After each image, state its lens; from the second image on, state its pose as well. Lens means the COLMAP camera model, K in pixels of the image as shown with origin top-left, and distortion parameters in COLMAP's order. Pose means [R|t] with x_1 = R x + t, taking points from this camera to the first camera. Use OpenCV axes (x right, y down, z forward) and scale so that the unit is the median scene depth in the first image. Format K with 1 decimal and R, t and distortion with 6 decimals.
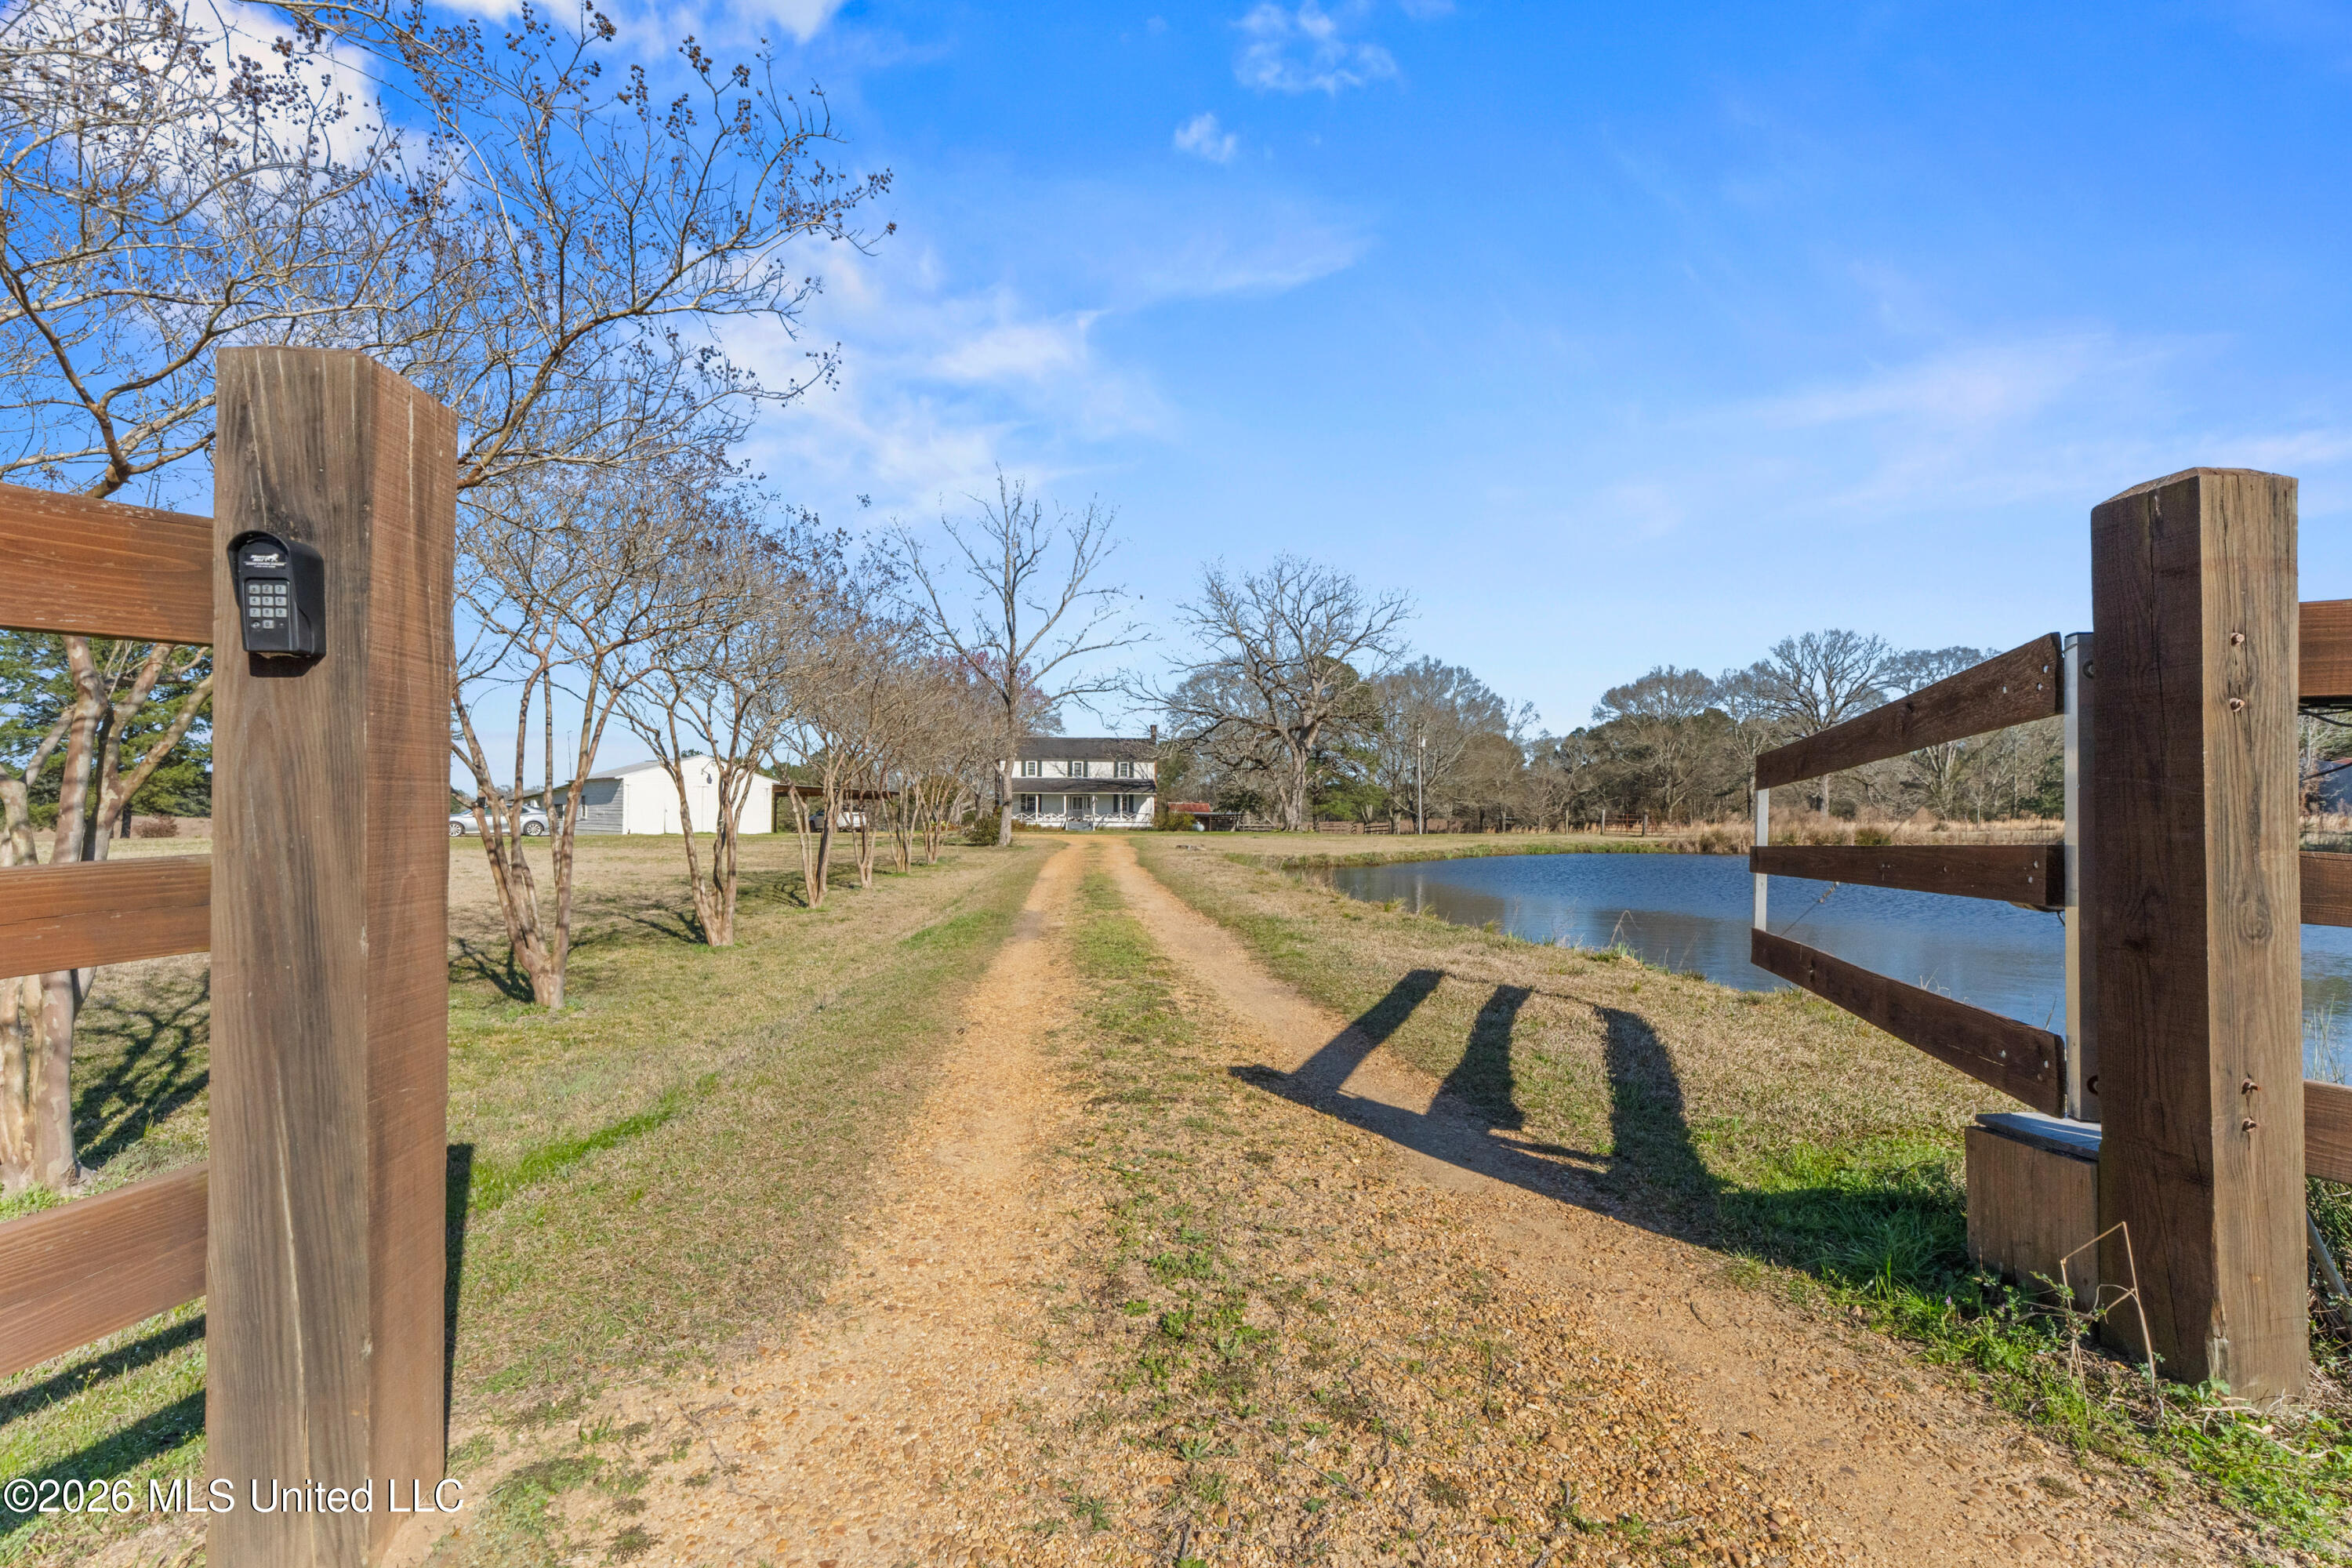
lens RADIAL K [[990.4, 0, 1172.2], [0, 990.4, 819.4], [0, 0, 1]] dist [0.011570, 0.000011]
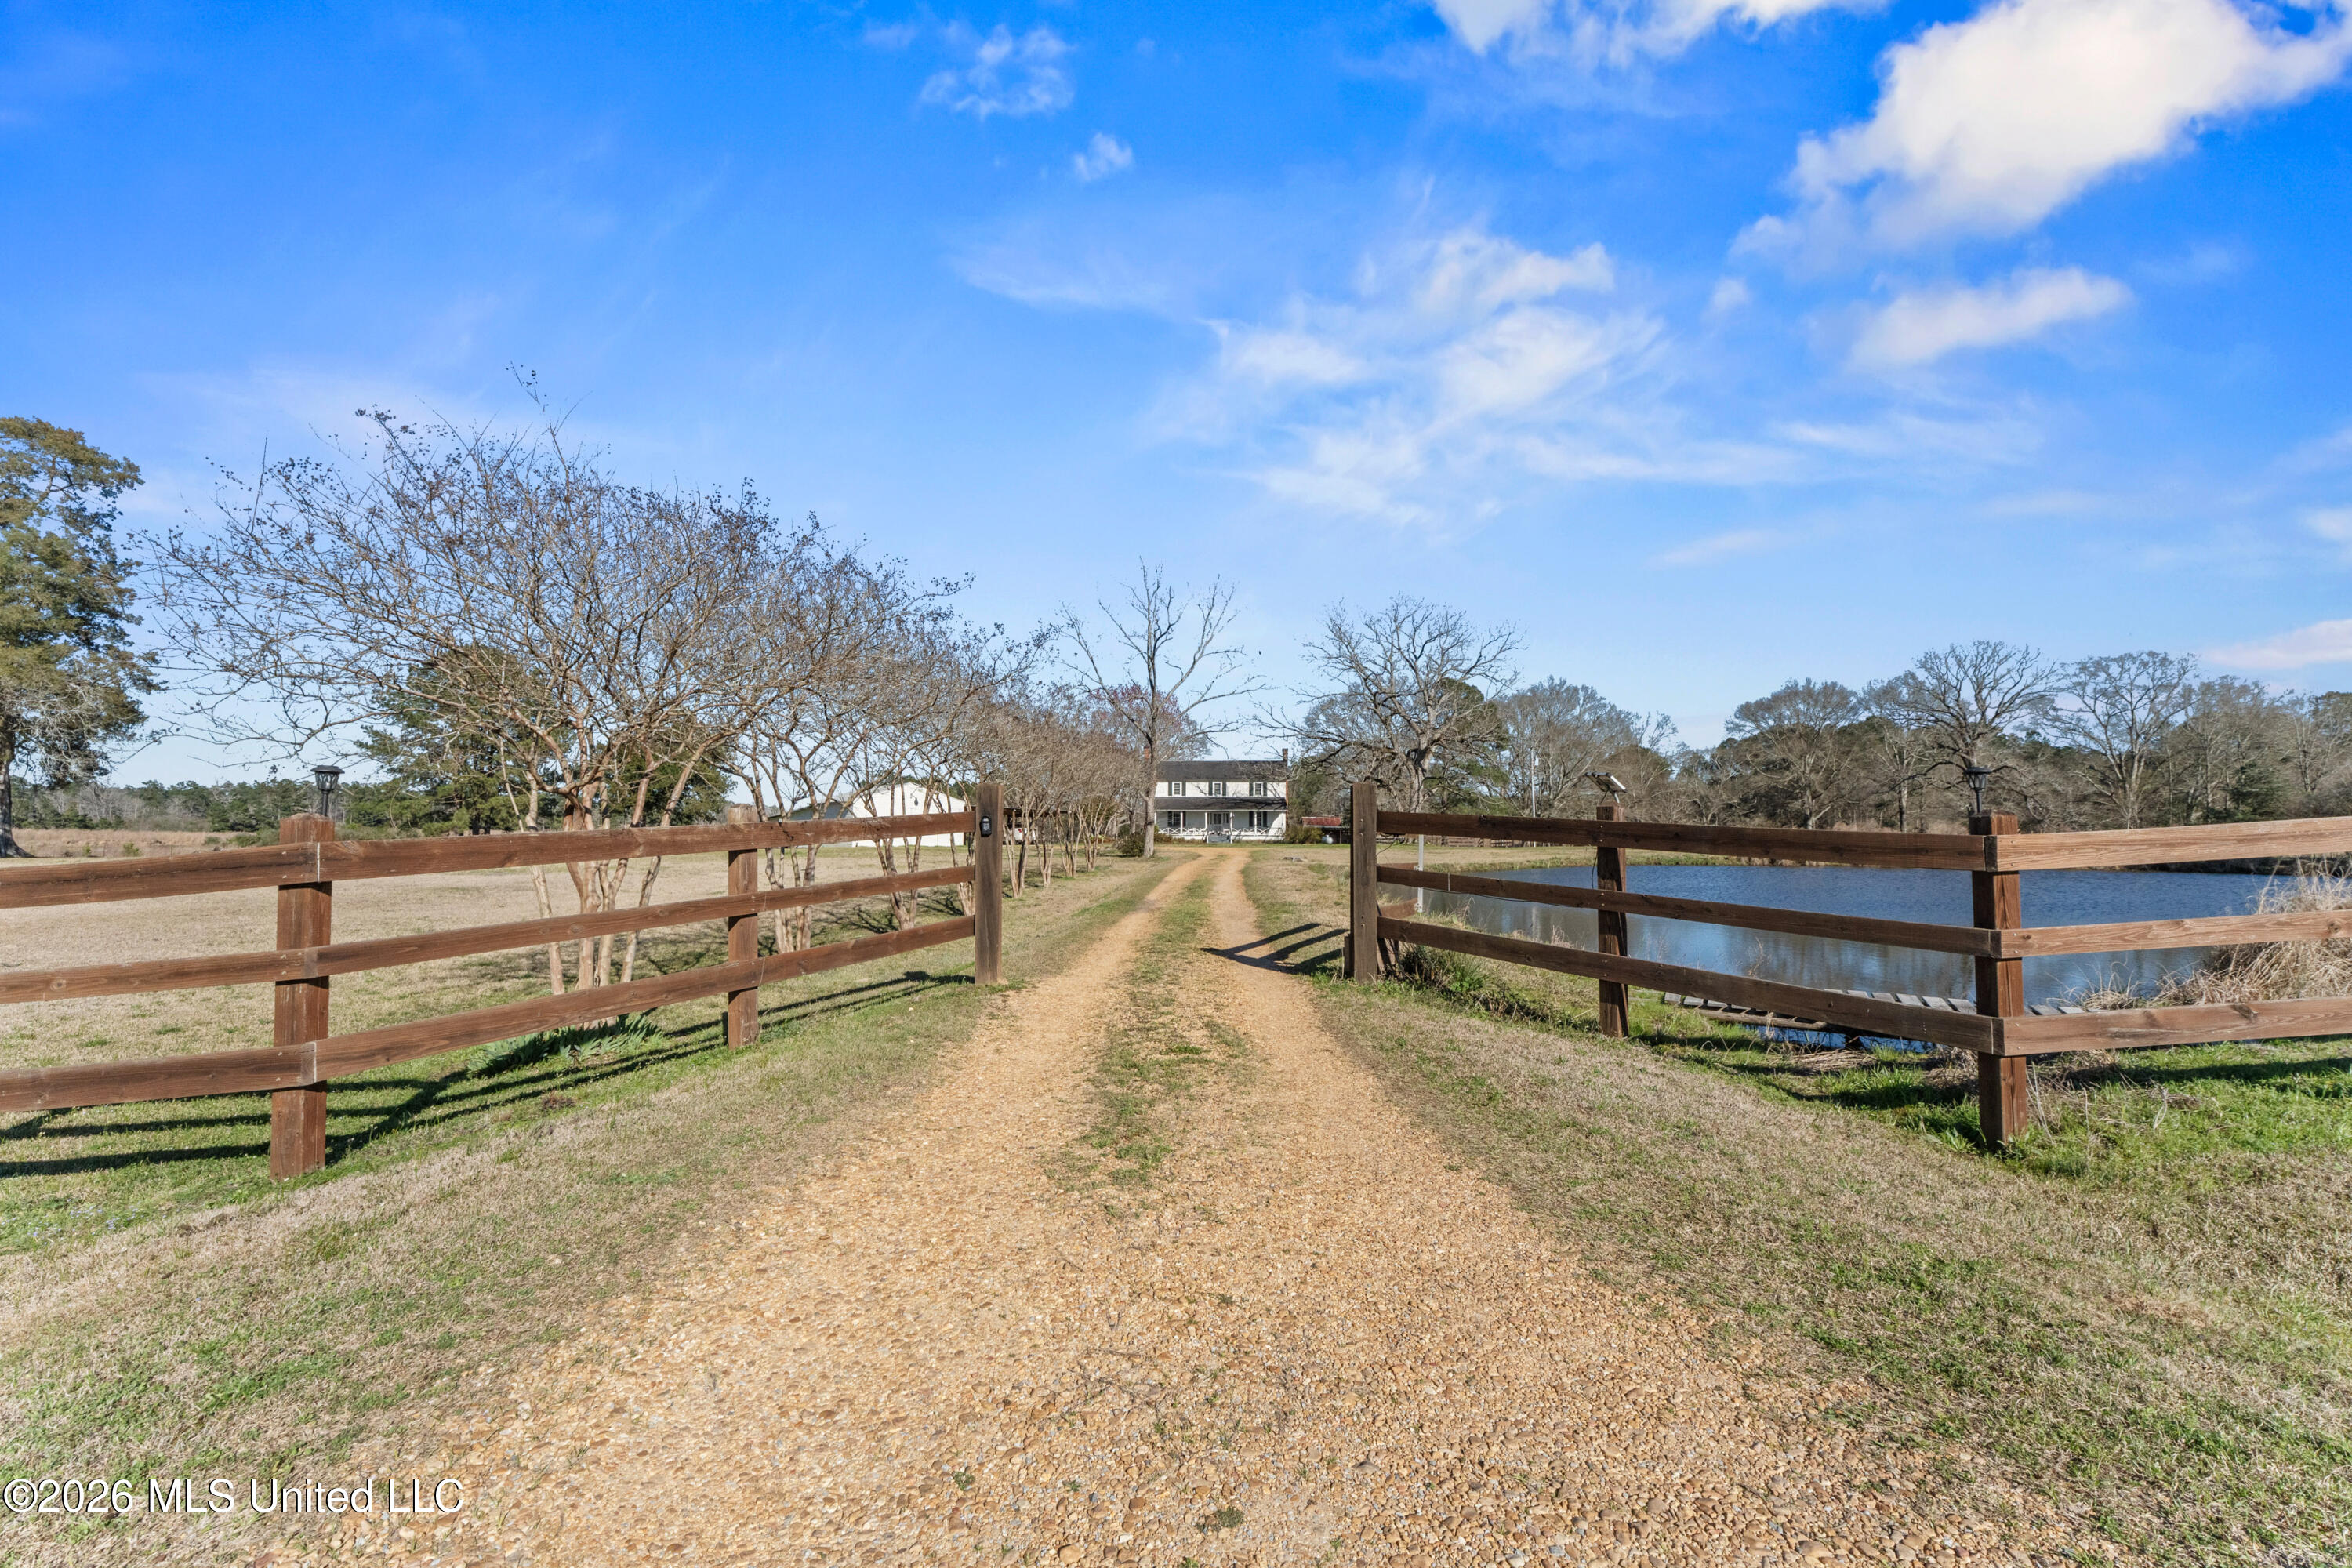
lens RADIAL K [[990.4, 0, 1172.2], [0, 990.4, 819.4], [0, 0, 1]] dist [0.011570, 0.000011]
pose [[0.987609, -0.003627, -0.156896, 0.032389], [0.002066, 0.999947, -0.010111, -0.004666], [0.156924, 0.009661, 0.987563, -0.129799]]
